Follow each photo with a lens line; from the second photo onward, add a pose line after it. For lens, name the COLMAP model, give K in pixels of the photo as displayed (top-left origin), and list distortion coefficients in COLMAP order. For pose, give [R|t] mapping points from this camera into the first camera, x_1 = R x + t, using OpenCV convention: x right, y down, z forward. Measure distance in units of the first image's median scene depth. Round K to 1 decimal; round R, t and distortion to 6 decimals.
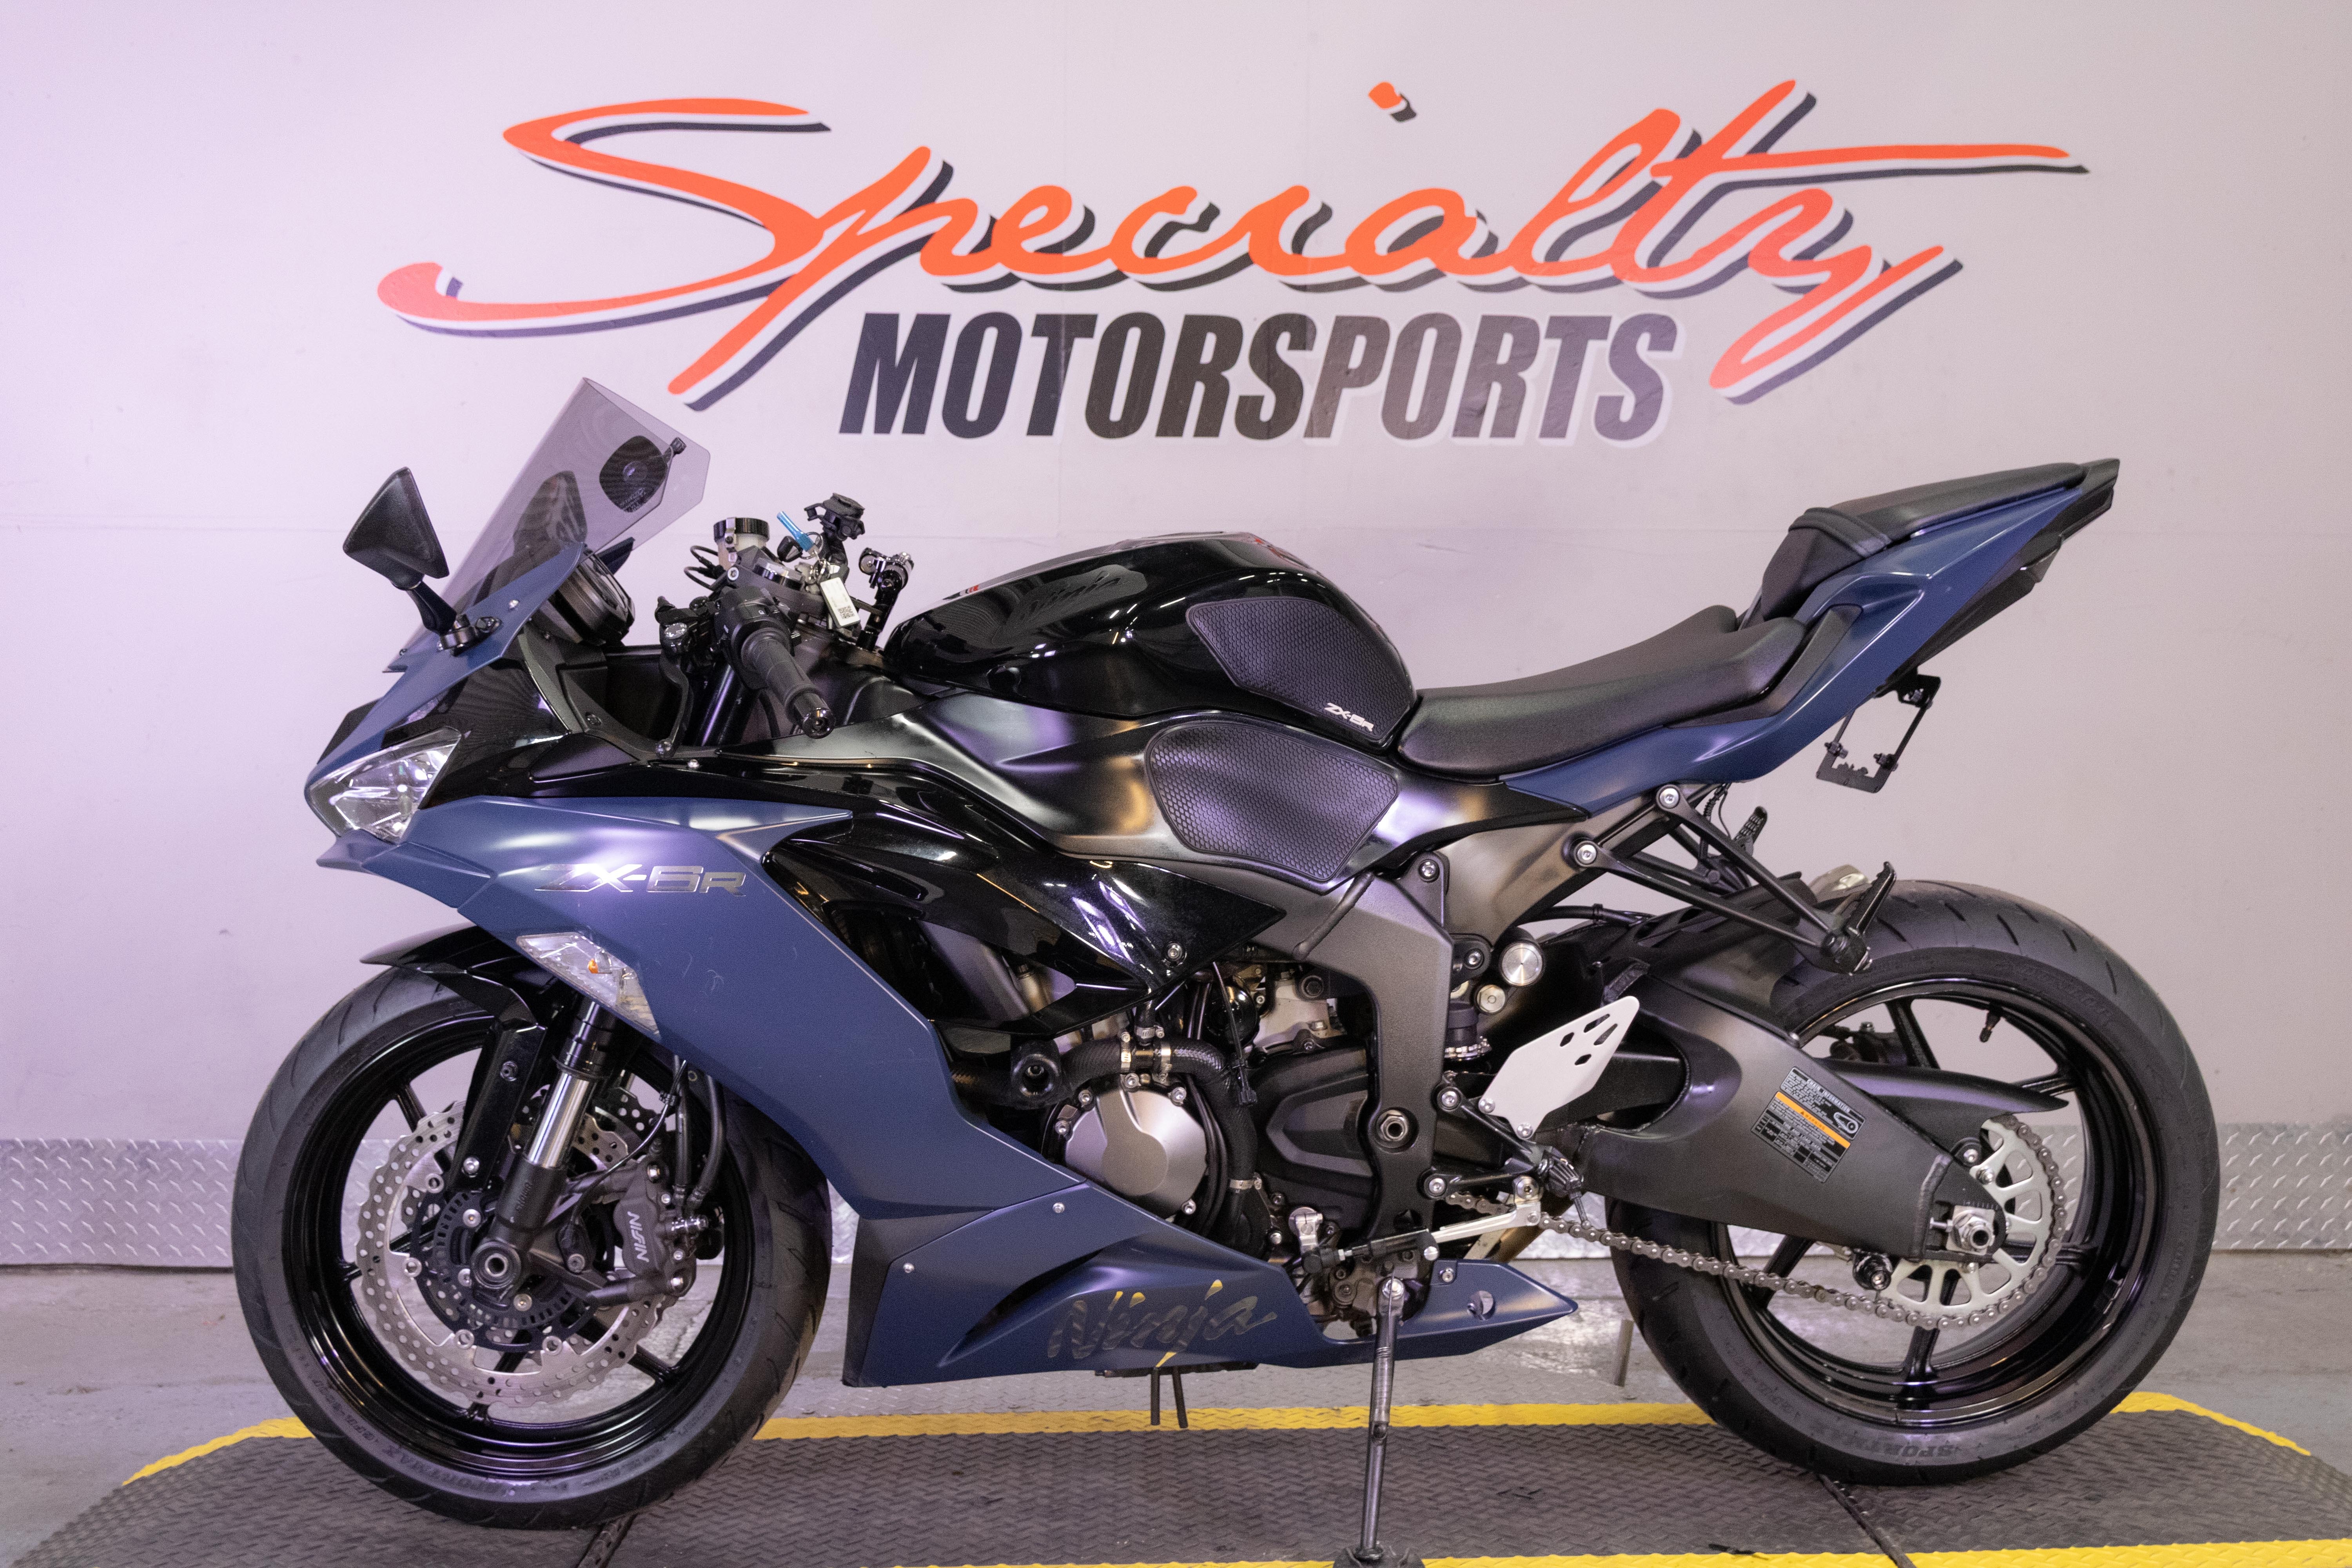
lens RADIAL K [[2574.4, 0, 1176.0], [0, 2574.4, 784.0], [0, 0, 1]] dist [-0.010806, 0.020692]
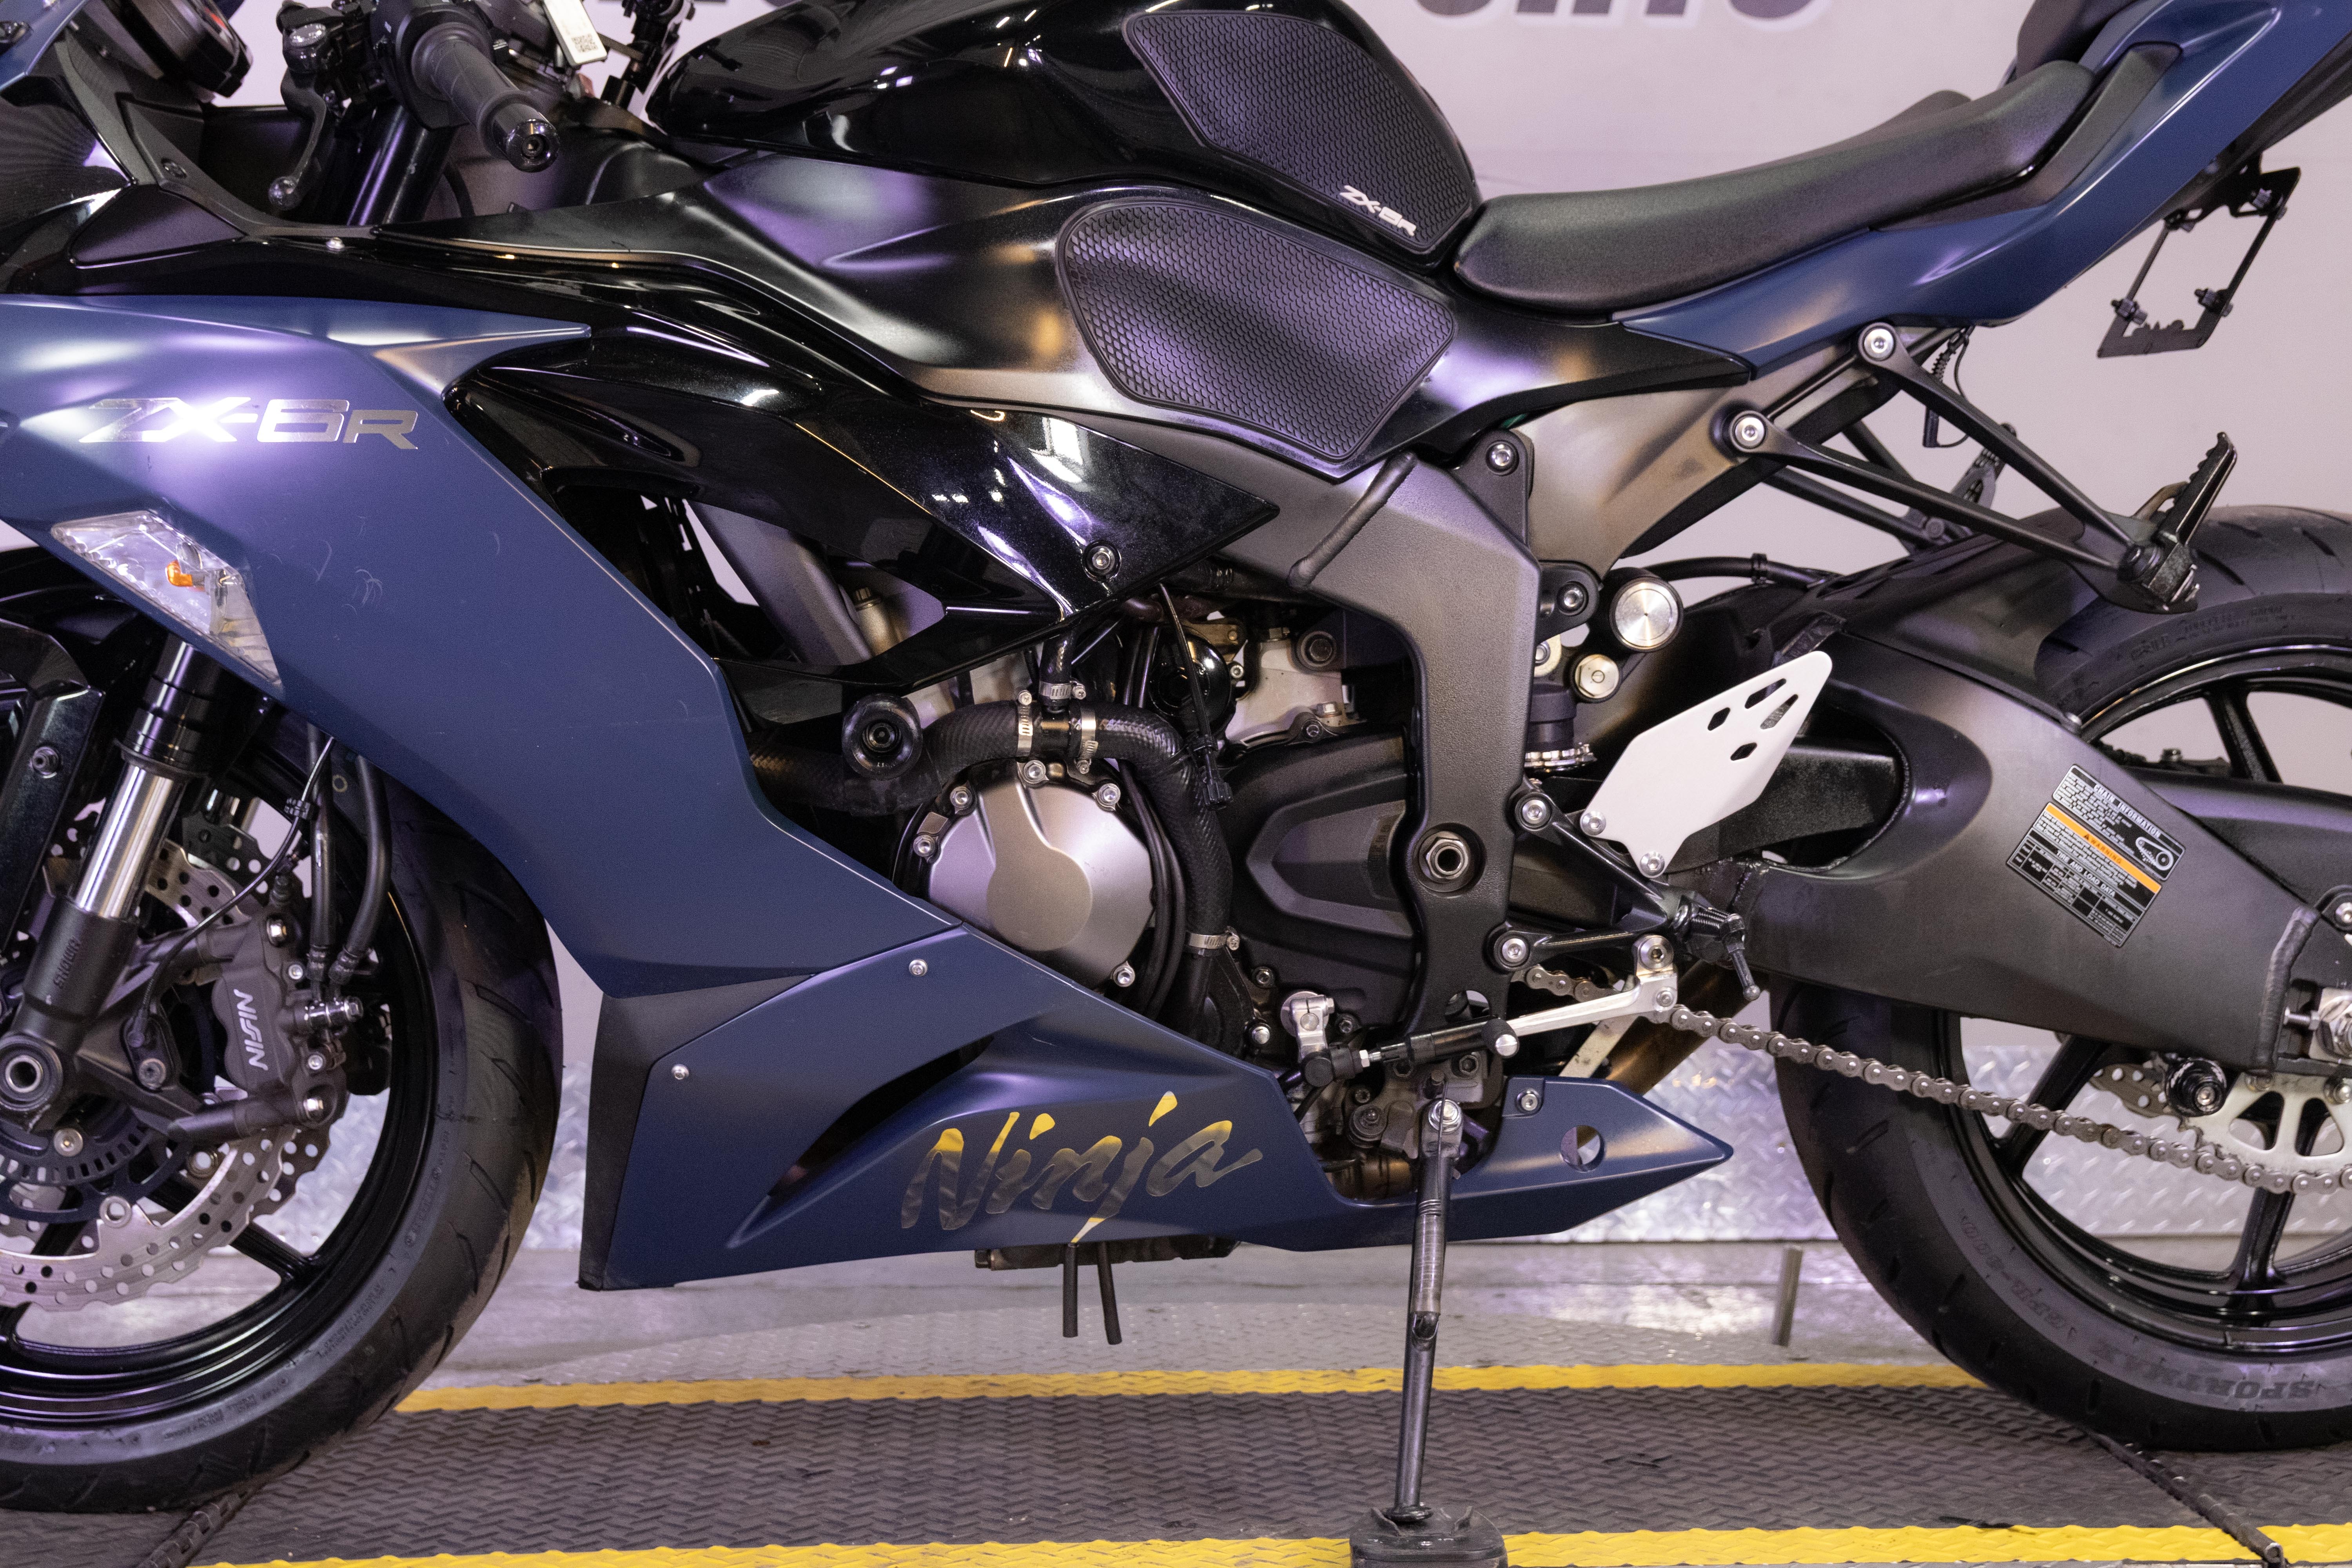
lens RADIAL K [[3586.2, 0, 1176.0], [0, 3586.2, 784.0], [0, 0, 1]] dist [0.014132, -0.030020]
pose [[0.999772, 0.002727, 0.021196, -0.001045], [-0.002645, 0.999989, -0.003903, 0.115405], [-0.021206, 0.003846, 0.999768, 0.111986]]
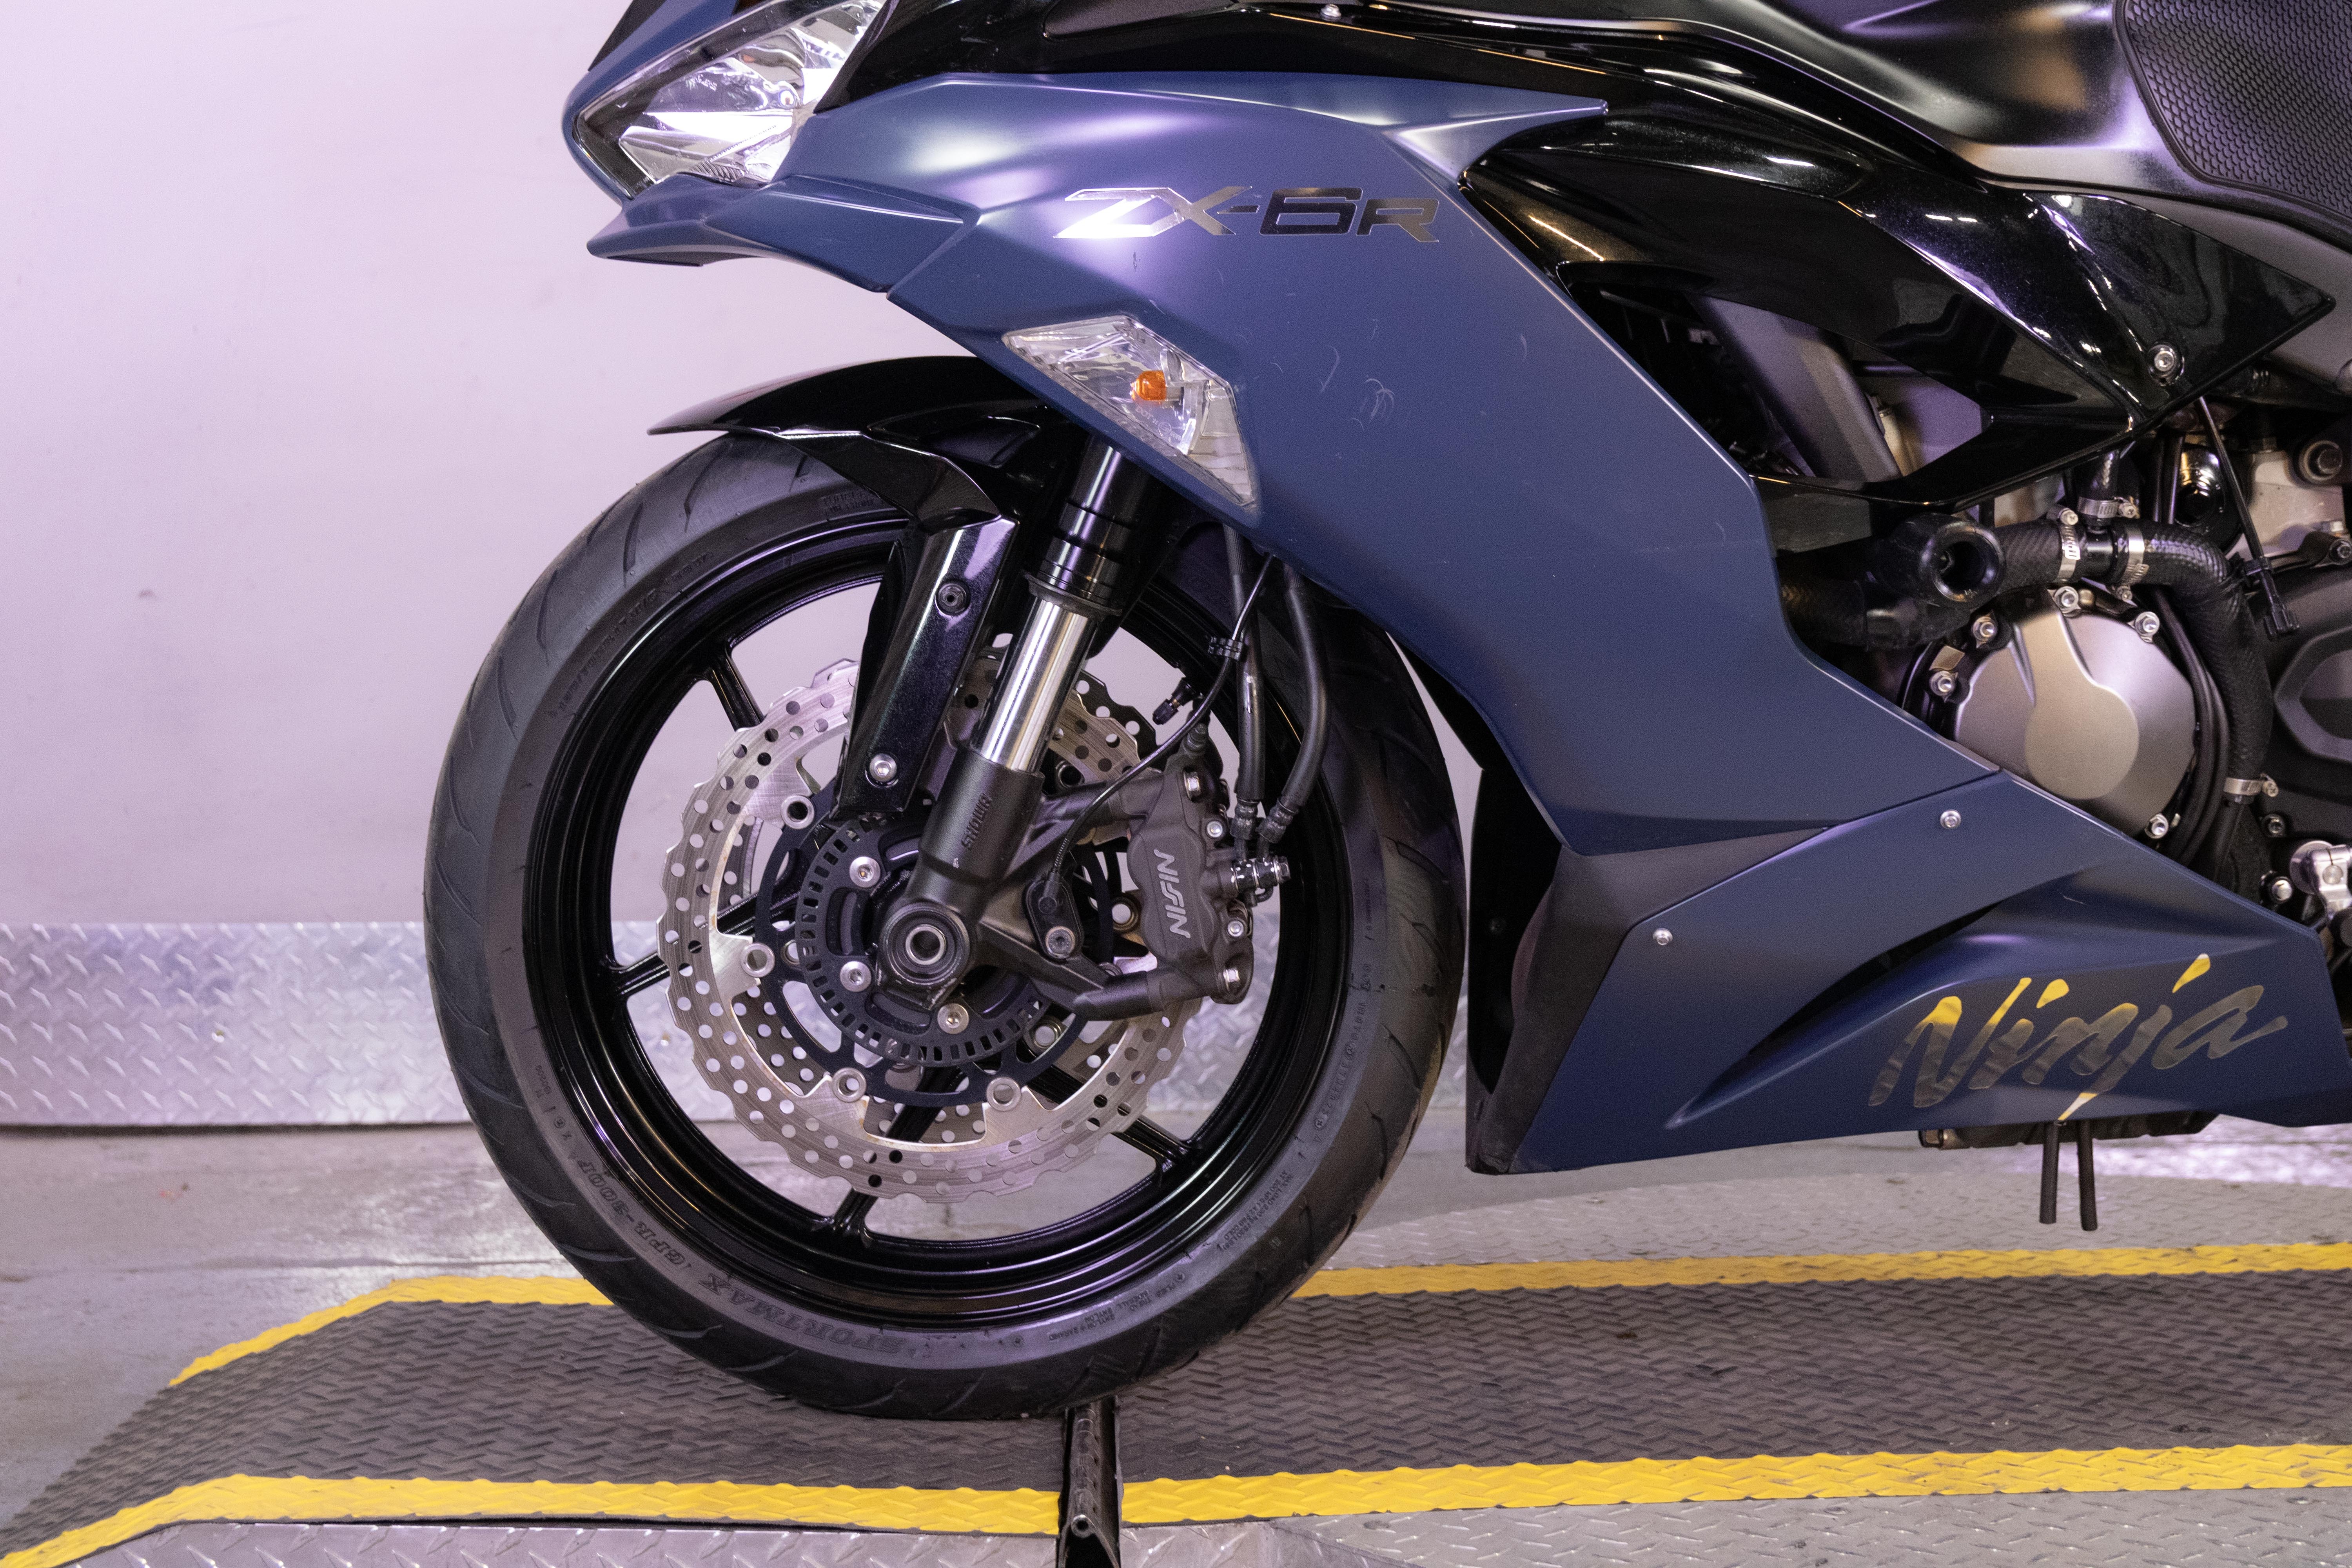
lens RADIAL K [[3596.2, 0, 1176.0], [0, 3596.2, 784.0], [0, 0, 1]] dist [0.004083, -0.033197]
pose [[0.999947, -0.007098, 0.007395, -0.208262], [0.006796, 0.999174, 0.040075, 0.116504], [-0.007673, -0.040023, 0.999169, 0.198133]]
